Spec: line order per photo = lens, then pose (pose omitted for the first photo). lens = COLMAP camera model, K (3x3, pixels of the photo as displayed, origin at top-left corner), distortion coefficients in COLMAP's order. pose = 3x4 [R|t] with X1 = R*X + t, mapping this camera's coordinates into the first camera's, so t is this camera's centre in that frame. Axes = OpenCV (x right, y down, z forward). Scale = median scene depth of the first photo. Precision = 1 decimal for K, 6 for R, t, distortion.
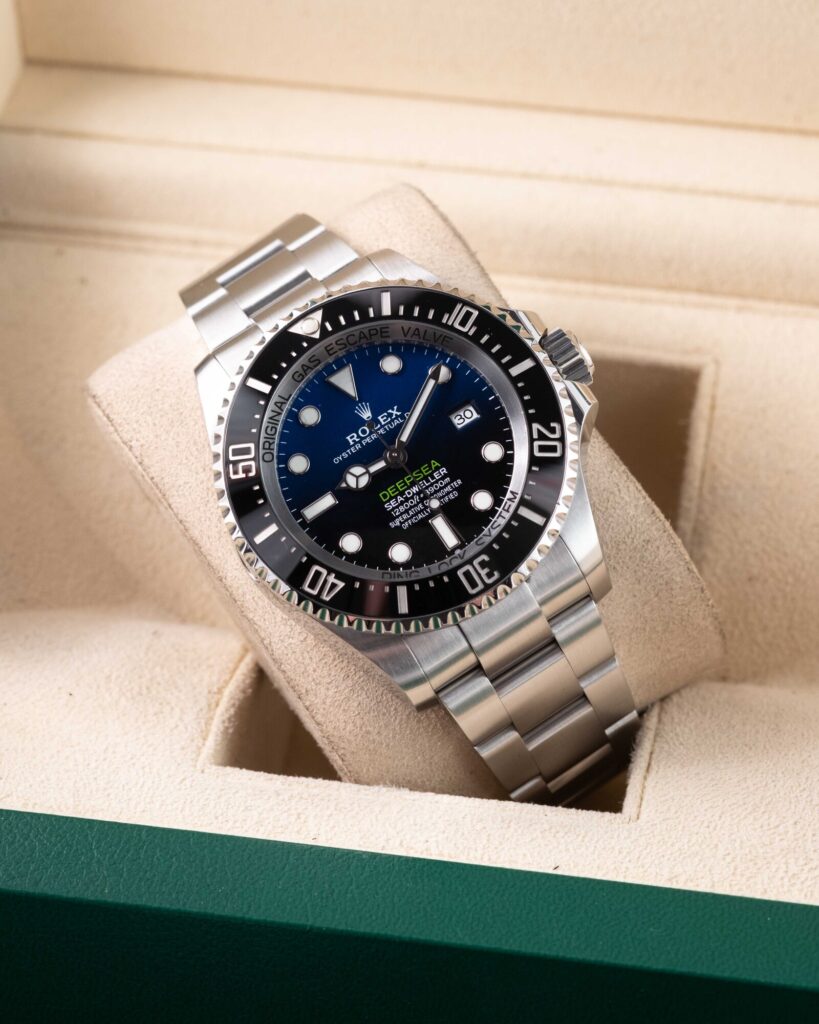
lens RADIAL K [[4557.6, 0, 411.6], [0, 4557.6, 451.1], [0, 0, 1]] dist [0.198553, 2.352547]
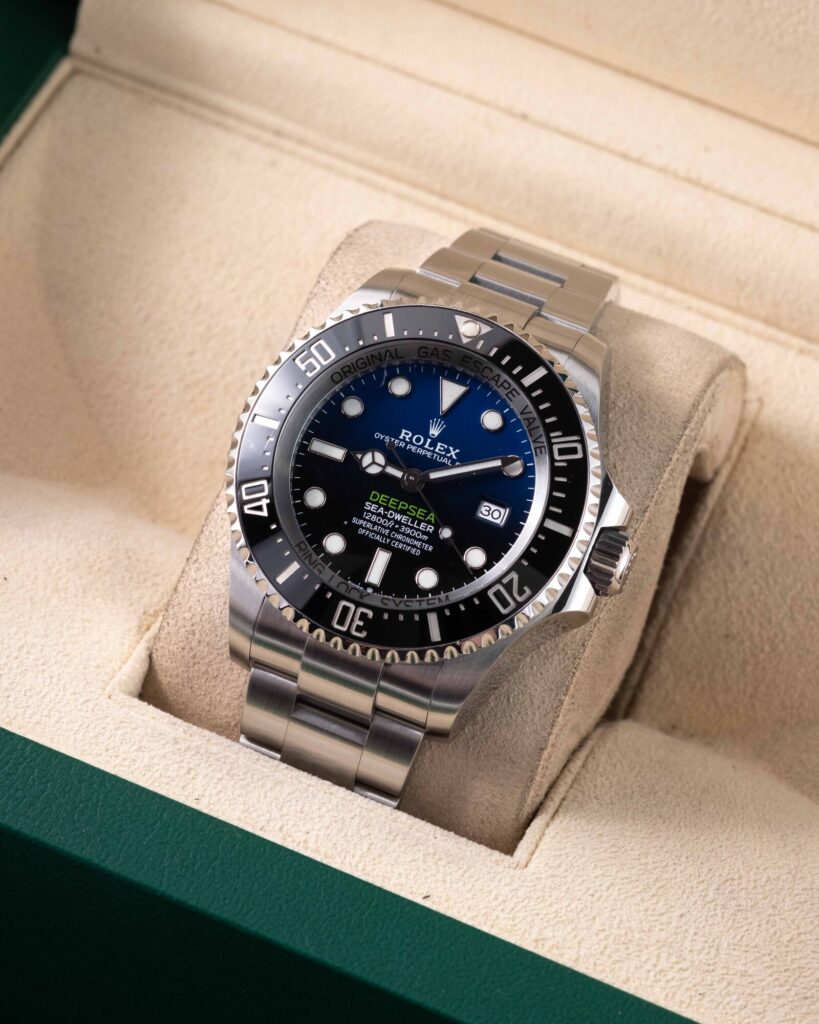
lens RADIAL K [[4557.6, 0, 411.6], [0, 4557.6, 451.1], [0, 0, 1]] dist [0.198553, 2.352547]
pose [[0.964040, 0.261013, -0.049988, 0.051743], [-0.256078, 0.962650, 0.087916, -0.083049], [0.071068, -0.071954, 0.994873, 0.044126]]
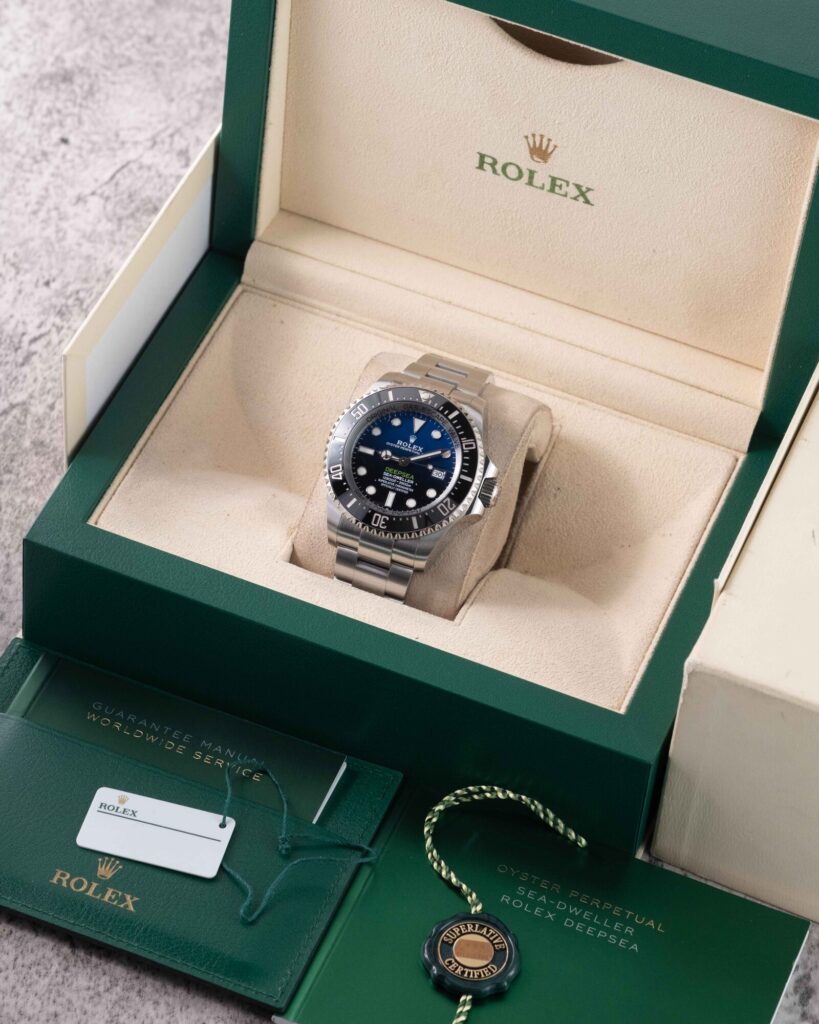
lens RADIAL K [[4194.7, 0, 409.4], [0, 4194.7, 510.2], [0, 0, 1]] dist [0.011747, 6.888319]
pose [[0.973862, 0.218007, -0.063766, 0.145496], [-0.213463, 0.974360, 0.071100, -0.116735], [0.077631, -0.055630, 0.995429, -1.058460]]
